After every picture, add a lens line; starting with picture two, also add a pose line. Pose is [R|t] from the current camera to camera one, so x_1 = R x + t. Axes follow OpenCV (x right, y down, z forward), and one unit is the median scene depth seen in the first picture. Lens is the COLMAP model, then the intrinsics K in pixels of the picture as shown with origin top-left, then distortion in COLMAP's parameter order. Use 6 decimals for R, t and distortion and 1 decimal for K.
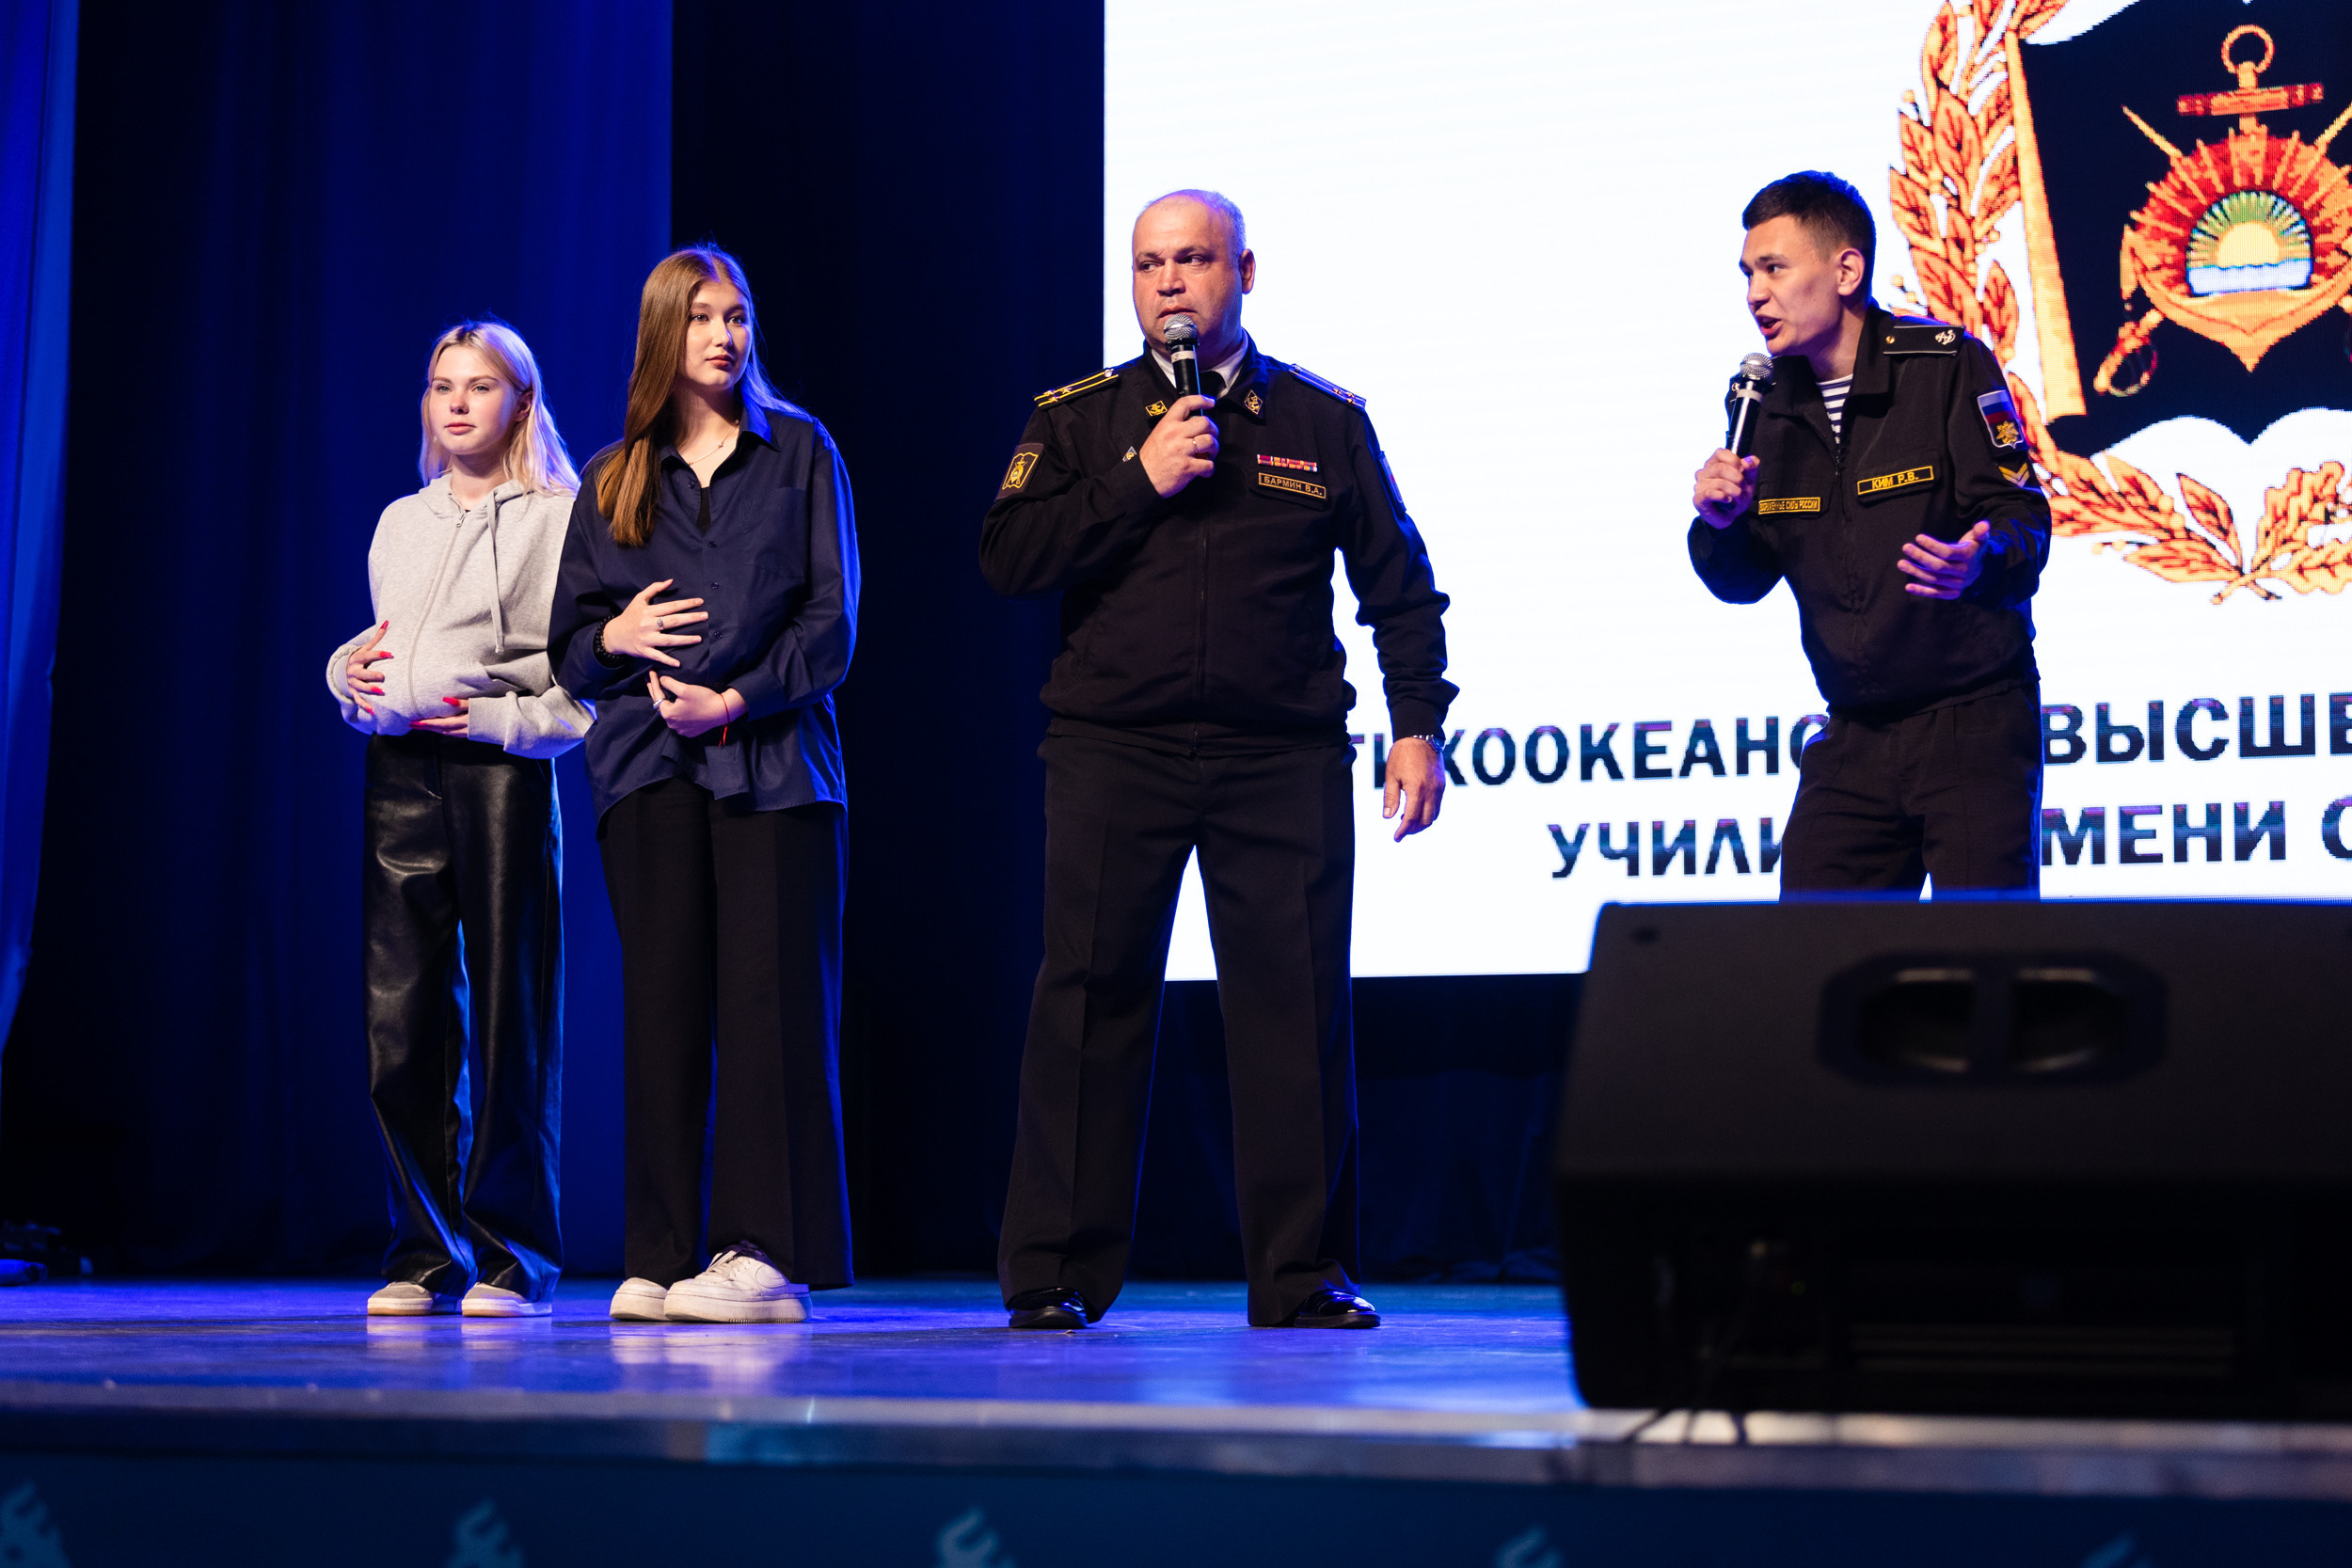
lens RADIAL K [[4887.5, 0, 1087.9], [0, 4887.5, 733.3], [0, 0, 1]] dist [-0.081532, 0.000000]
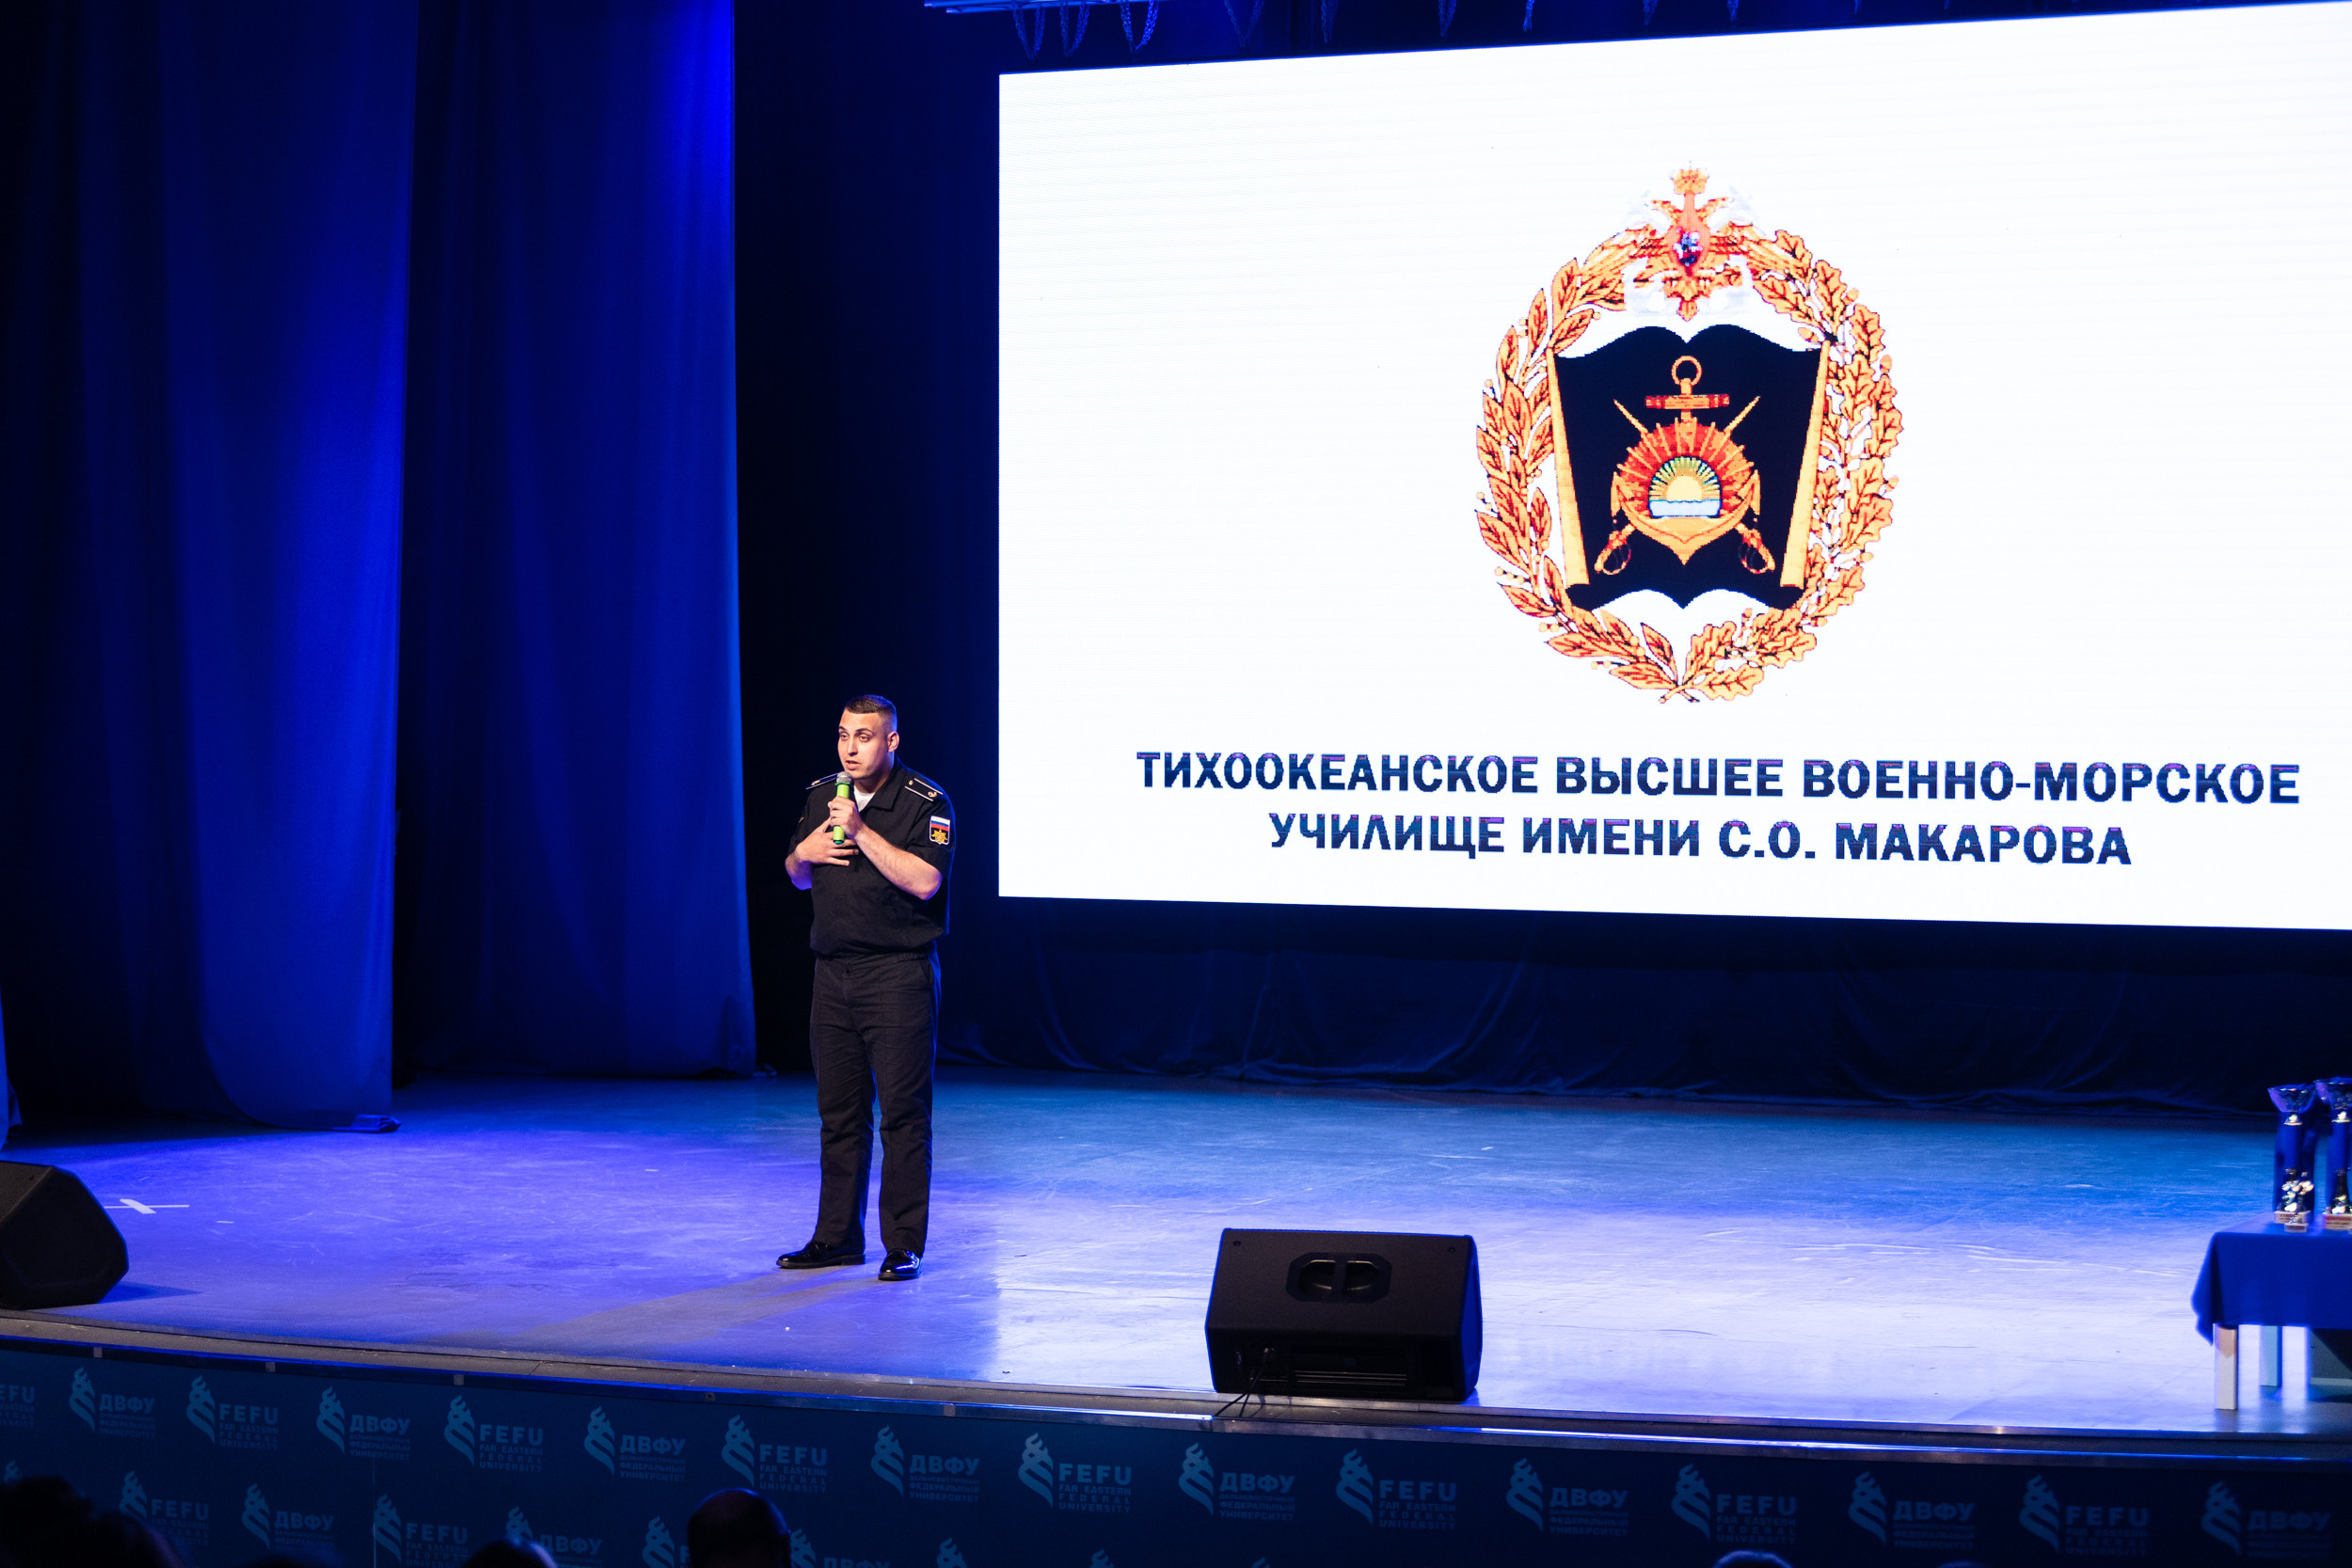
lens RADIAL K [[4887.5, 0, 1198.0], [0, 4887.5, 788.0], [0, 0, 1]] dist [-0.081532, 0.000000]
pose [[0.997992, -0.005910, 0.063063, -0.036076], [-0.001766, 0.992654, 0.120972, -0.199871], [-0.063314, -0.120840, 0.990651, -0.668263]]
